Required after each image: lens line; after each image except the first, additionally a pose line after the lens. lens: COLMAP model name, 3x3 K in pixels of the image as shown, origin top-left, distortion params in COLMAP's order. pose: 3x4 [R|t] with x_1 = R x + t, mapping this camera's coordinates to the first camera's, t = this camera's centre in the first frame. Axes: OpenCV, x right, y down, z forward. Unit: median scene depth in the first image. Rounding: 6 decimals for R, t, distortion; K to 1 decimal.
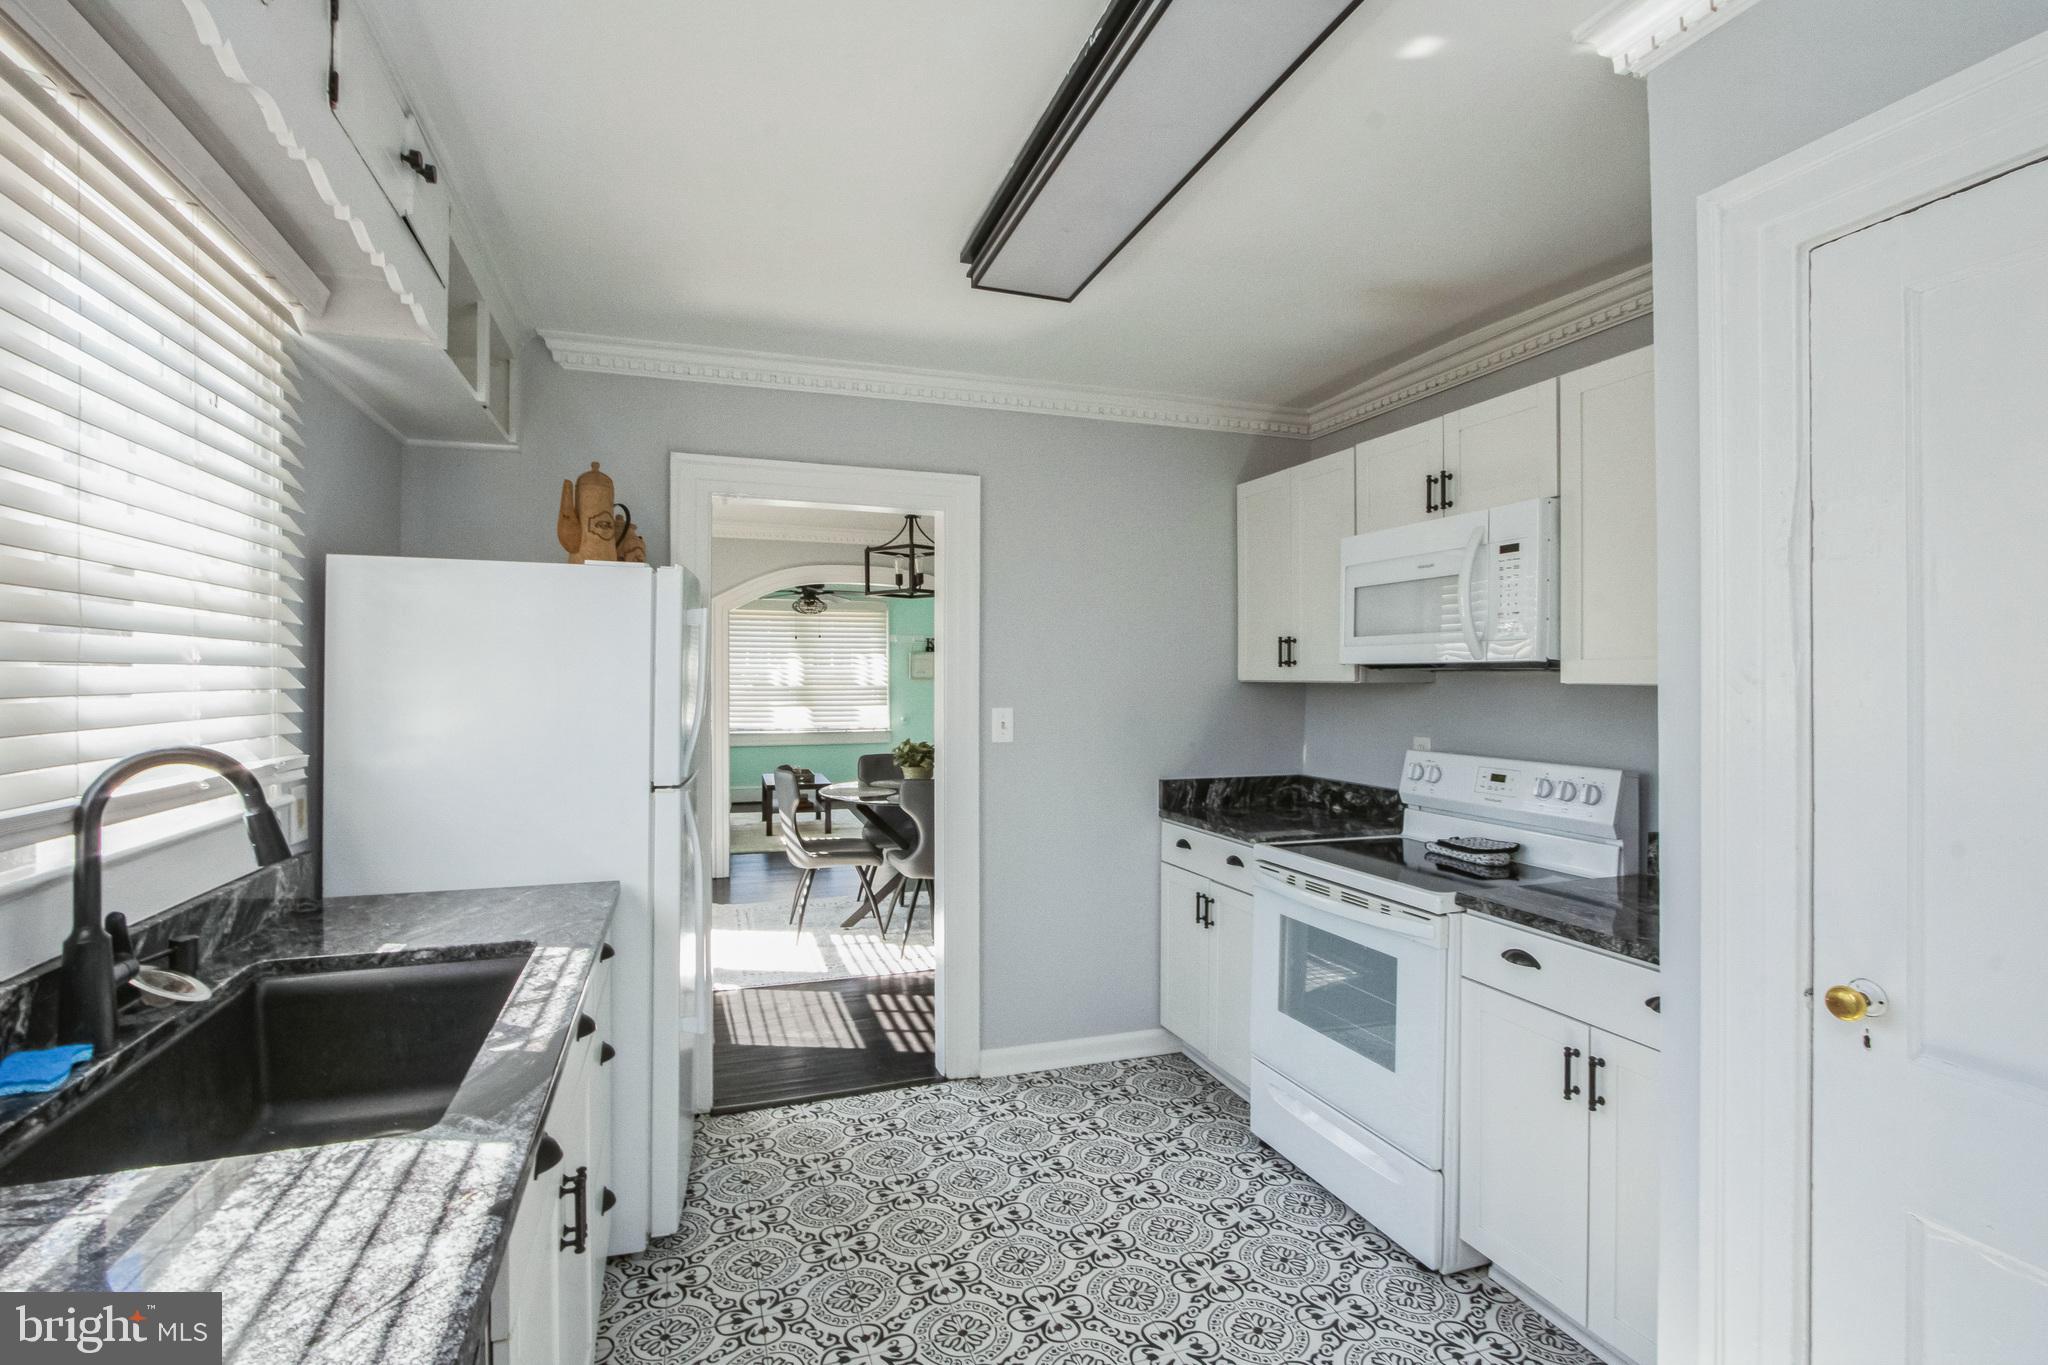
lens RADIAL K [[973.8, 0, 1031.8], [0, 973.8, 681.0], [0, 0, 1]] dist [-0.008396, 0.002423]
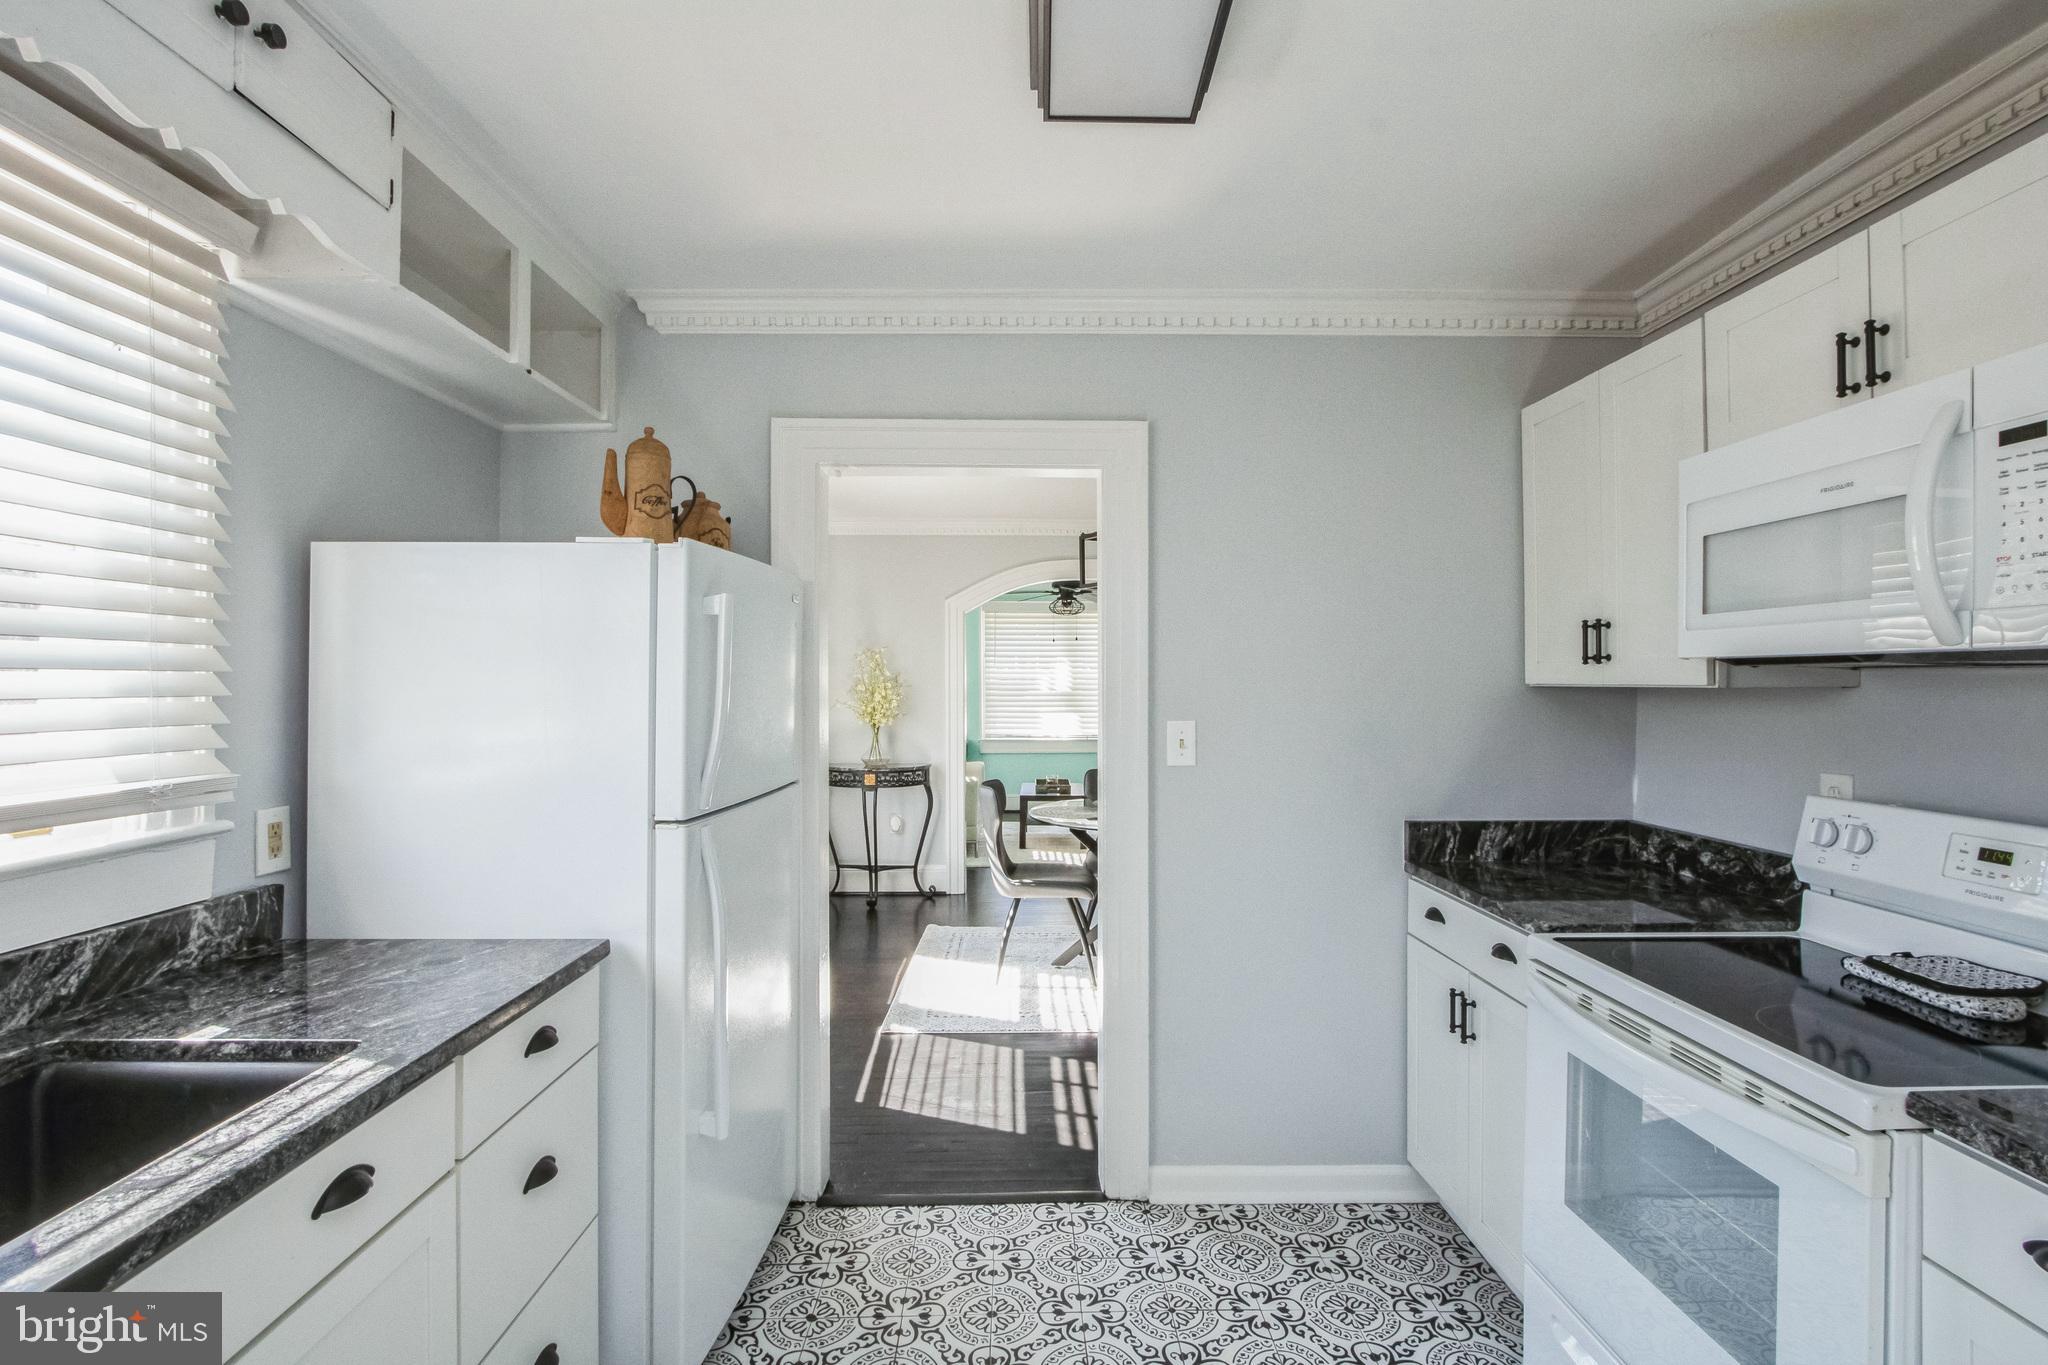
lens RADIAL K [[973.8, 0, 1034.9], [0, 973.8, 674.7], [0, 0, 1]] dist [-0.008396, 0.002423]
pose [[0.949694, -0.005472, -0.313130, 0.111572], [0.001885, 0.999929, -0.011757, 0.000048], [0.313173, 0.010576, 0.949637, 0.256266]]
